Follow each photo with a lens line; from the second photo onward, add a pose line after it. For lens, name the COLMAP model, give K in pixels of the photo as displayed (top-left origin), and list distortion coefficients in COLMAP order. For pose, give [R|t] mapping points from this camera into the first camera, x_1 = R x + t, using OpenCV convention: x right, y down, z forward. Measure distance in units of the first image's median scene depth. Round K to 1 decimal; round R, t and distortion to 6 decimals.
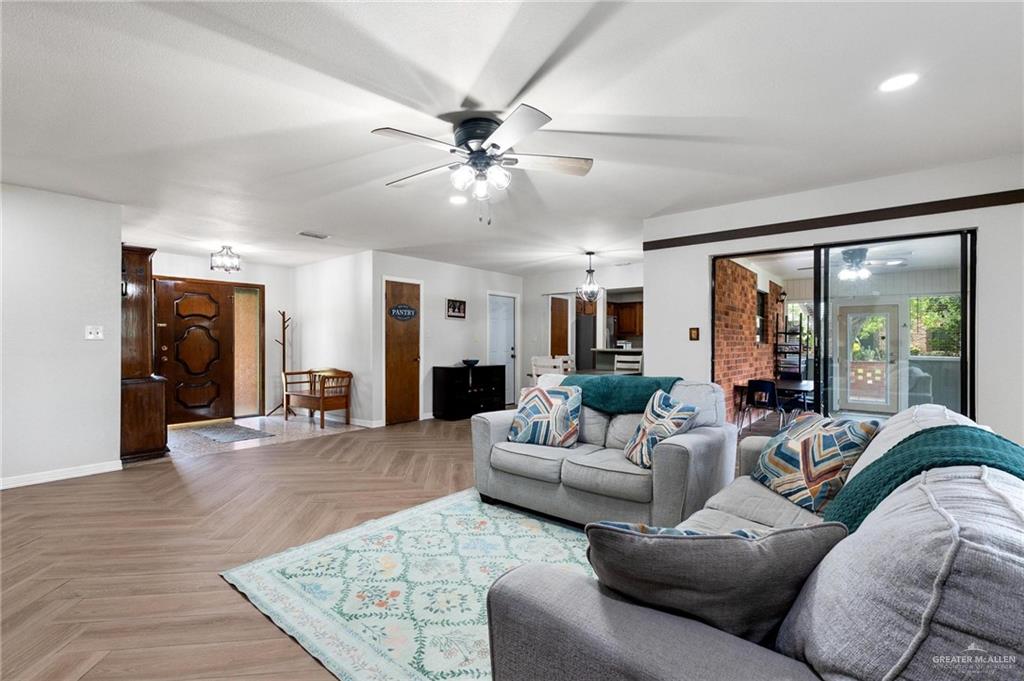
lens RADIAL K [[452.4, 0, 516.6], [0, 452.4, 343.6], [0, 0, 1]] dist [0.003174, 0.001324]
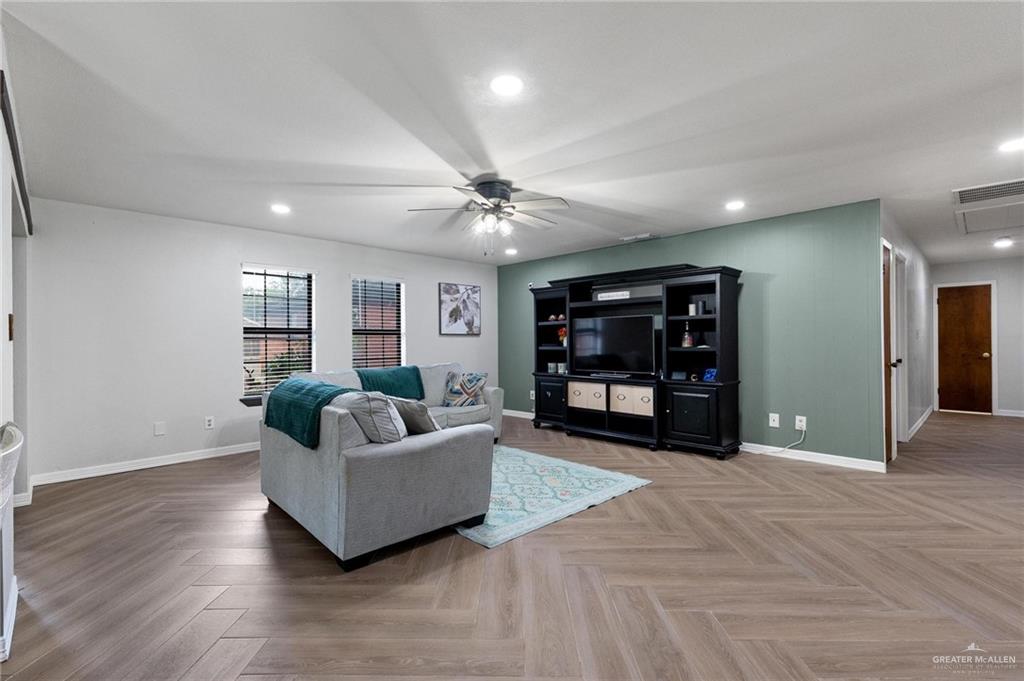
lens RADIAL K [[452.4, 0, 511.6], [0, 452.4, 340.9], [0, 0, 1]] dist [0.003174, 0.001324]
pose [[-0.992732, 0.001883, 0.120334, -0.314943], [0.001569, 0.999995, -0.002710, -0.002320], [-0.120339, -0.002502, -0.992730, 2.476800]]
